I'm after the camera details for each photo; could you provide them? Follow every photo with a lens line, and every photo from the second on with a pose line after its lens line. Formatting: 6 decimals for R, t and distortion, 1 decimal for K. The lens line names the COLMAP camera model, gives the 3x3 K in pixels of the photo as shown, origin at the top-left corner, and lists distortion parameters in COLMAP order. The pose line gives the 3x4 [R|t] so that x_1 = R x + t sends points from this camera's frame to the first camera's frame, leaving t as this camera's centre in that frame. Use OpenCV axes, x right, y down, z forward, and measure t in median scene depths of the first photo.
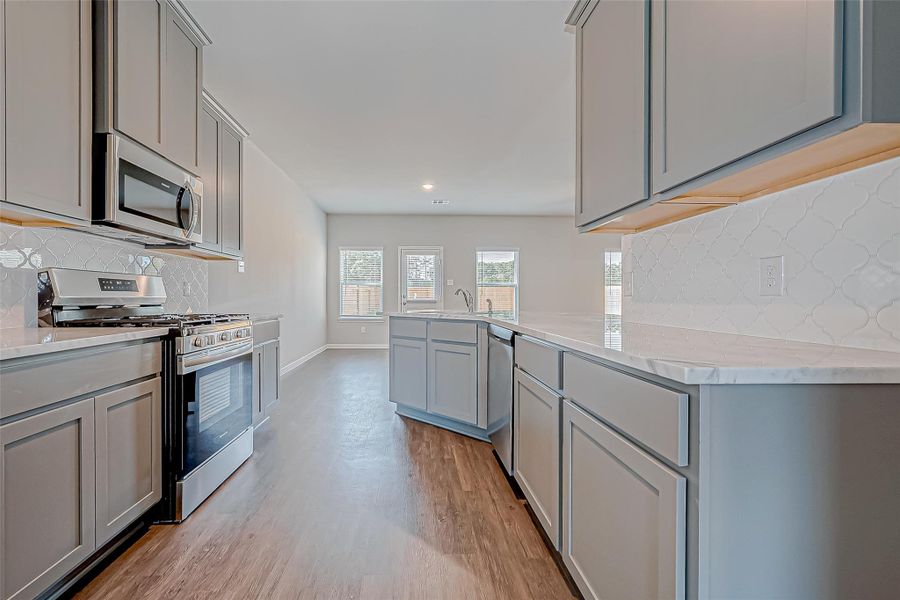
lens RADIAL K [[352.1, 0, 432.4], [0, 352.1, 299.6], [0, 0, 1]] dist [0.002271, 0.000244]
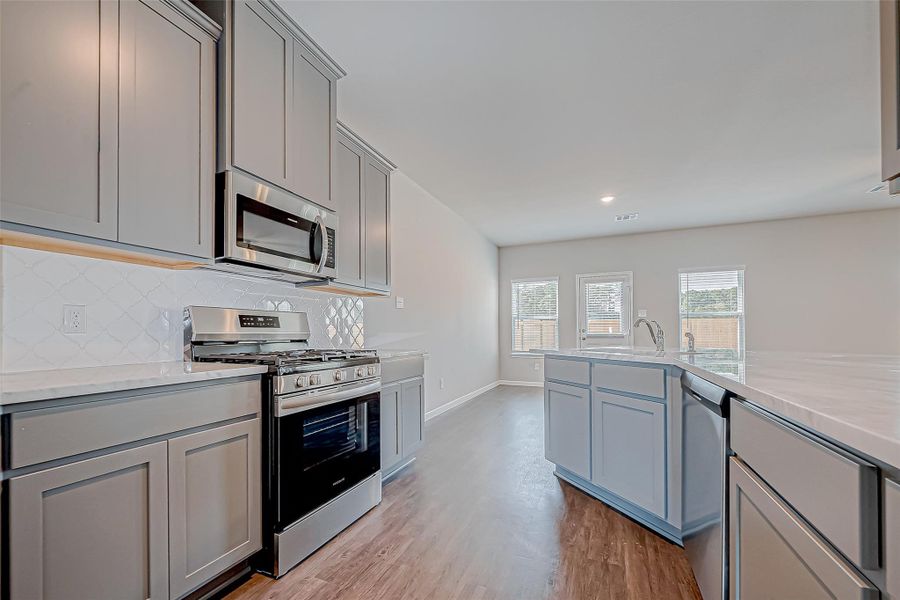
lens RADIAL K [[366.9, 0, 442.0], [0, 366.9, 332.1], [0, 0, 1]] dist [-0.002948, 0.000271]
pose [[0.899339, -0.007768, -0.437182, 0.068691], [0.004850, 0.999958, -0.007791, 0.001051], [0.437224, 0.004886, 0.899339, 0.247508]]
